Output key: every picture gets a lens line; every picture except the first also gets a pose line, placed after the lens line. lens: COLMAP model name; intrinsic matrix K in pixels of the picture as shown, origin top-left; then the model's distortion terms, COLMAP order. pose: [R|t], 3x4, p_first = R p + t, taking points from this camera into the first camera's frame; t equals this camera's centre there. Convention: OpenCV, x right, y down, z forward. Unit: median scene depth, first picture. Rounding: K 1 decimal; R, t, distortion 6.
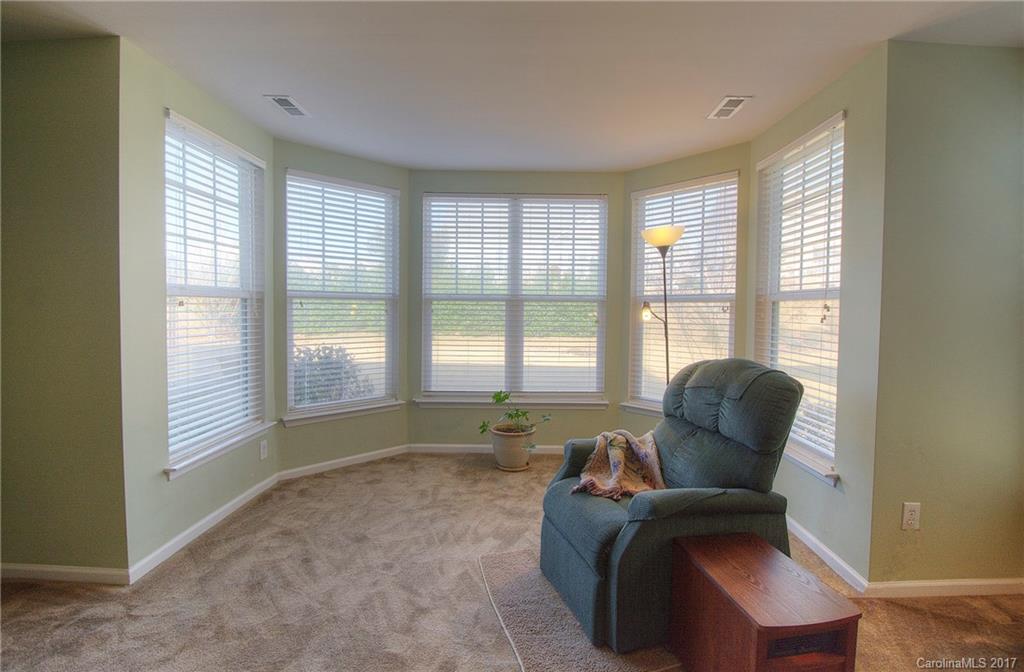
lens RADIAL K [[474.3, 0, 531.2], [0, 474.3, 333.0], [0, 0, 1]] dist [-0.000987, -0.000103]
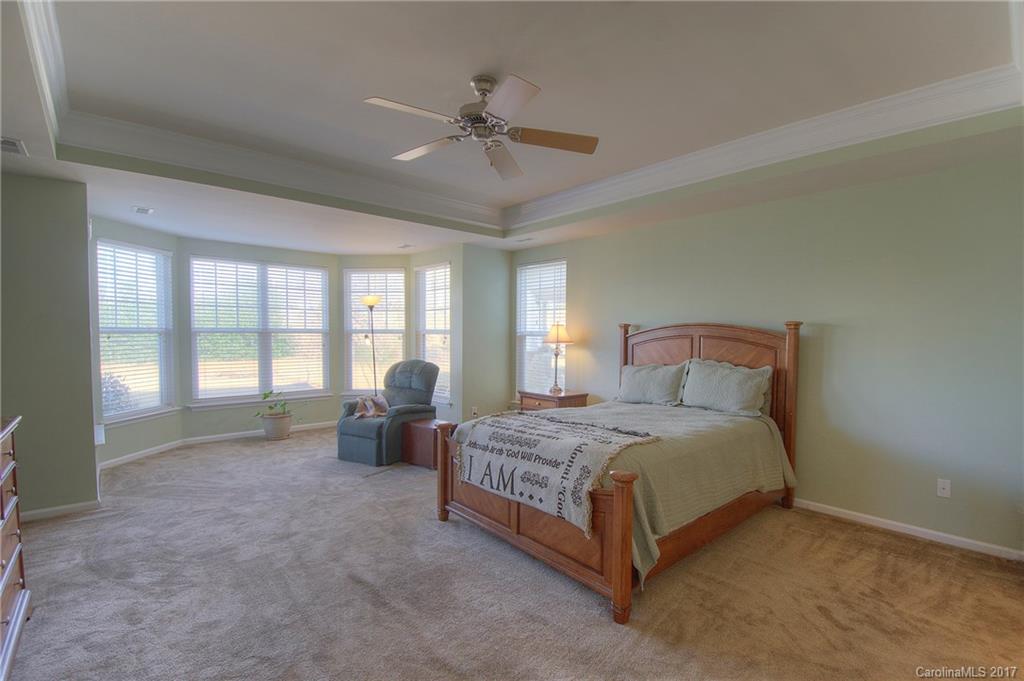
lens RADIAL K [[458.2, 0, 512.0], [0, 458.2, 340.5], [0, 0, 1]] dist [0.001918, 0.000042]
pose [[0.761770, -0.015699, 0.647657, -0.478202], [0.032385, 0.999379, -0.013868, 0.001599], [-0.647037, 0.031539, 0.761806, -0.757062]]
